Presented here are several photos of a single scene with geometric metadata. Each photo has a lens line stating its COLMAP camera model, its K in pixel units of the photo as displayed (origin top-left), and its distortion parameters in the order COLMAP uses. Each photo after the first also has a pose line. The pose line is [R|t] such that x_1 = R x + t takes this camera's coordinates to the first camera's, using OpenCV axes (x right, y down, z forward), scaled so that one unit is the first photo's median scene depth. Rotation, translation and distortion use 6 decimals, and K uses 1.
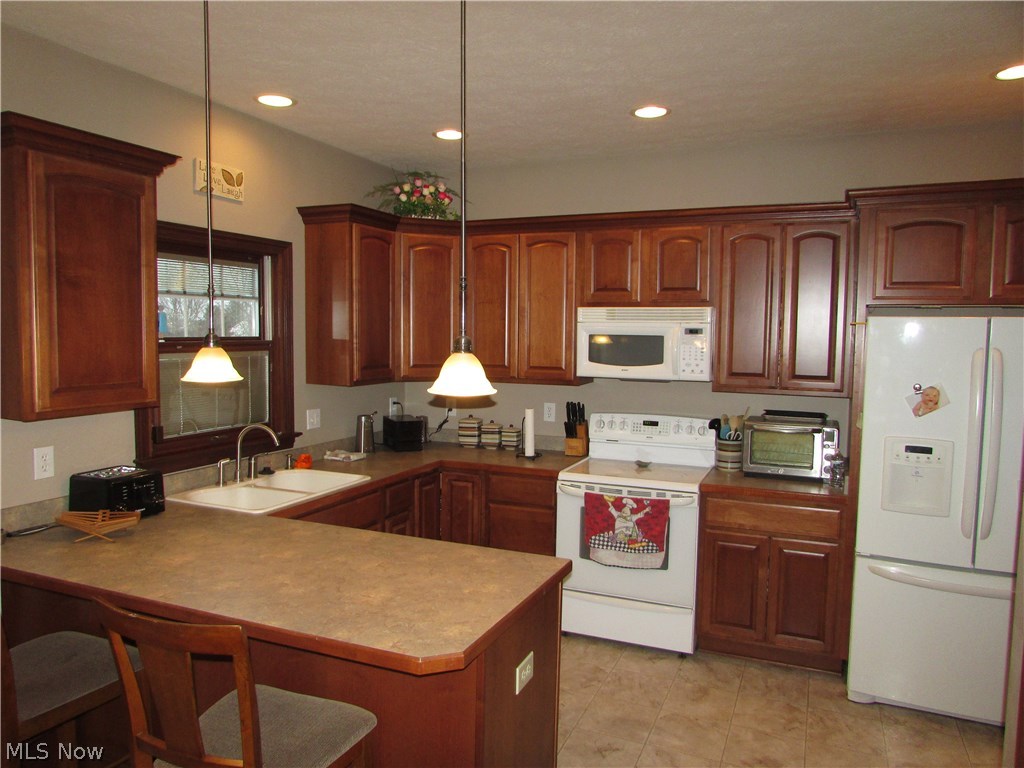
lens RADIAL K [[735.6, 0, 508.3], [0, 735.6, 386.2], [0, 0, 1]] dist [-0.014151, 0.001070]
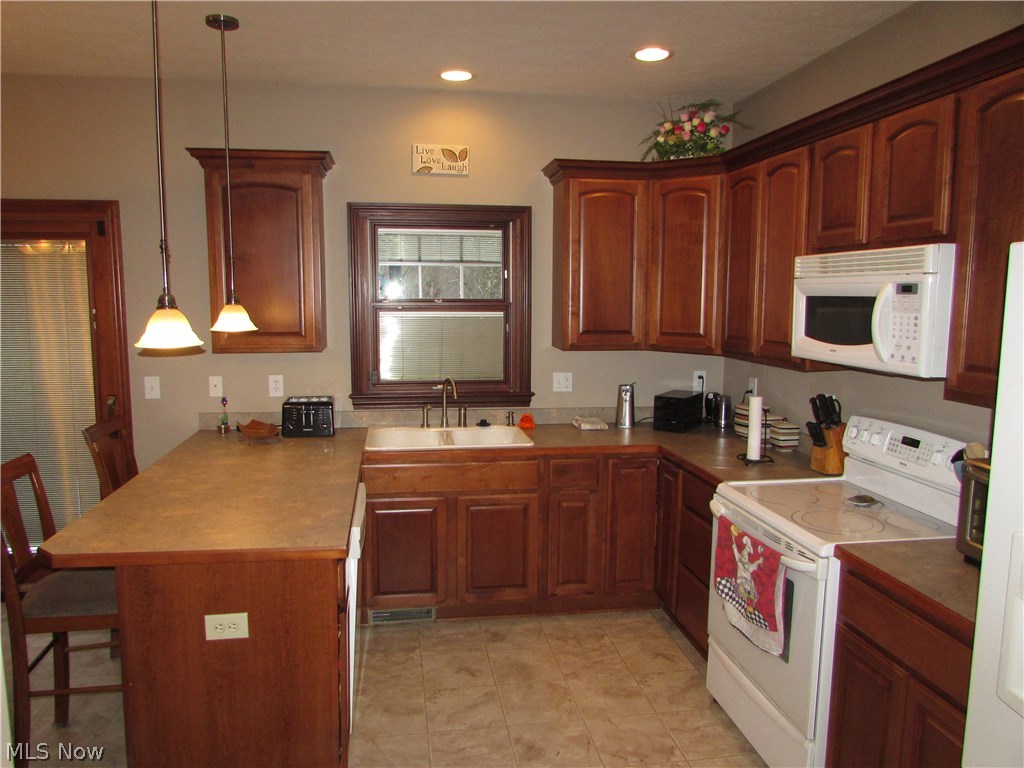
lens RADIAL K [[735.6, 0, 508.3], [0, 735.6, 386.2], [0, 0, 1]] dist [-0.014151, 0.001070]
pose [[0.535793, 0.097714, -0.838676, 0.571711], [-0.064082, 0.995122, 0.075002, -0.021662], [0.841914, 0.013558, 0.539441, 0.427370]]
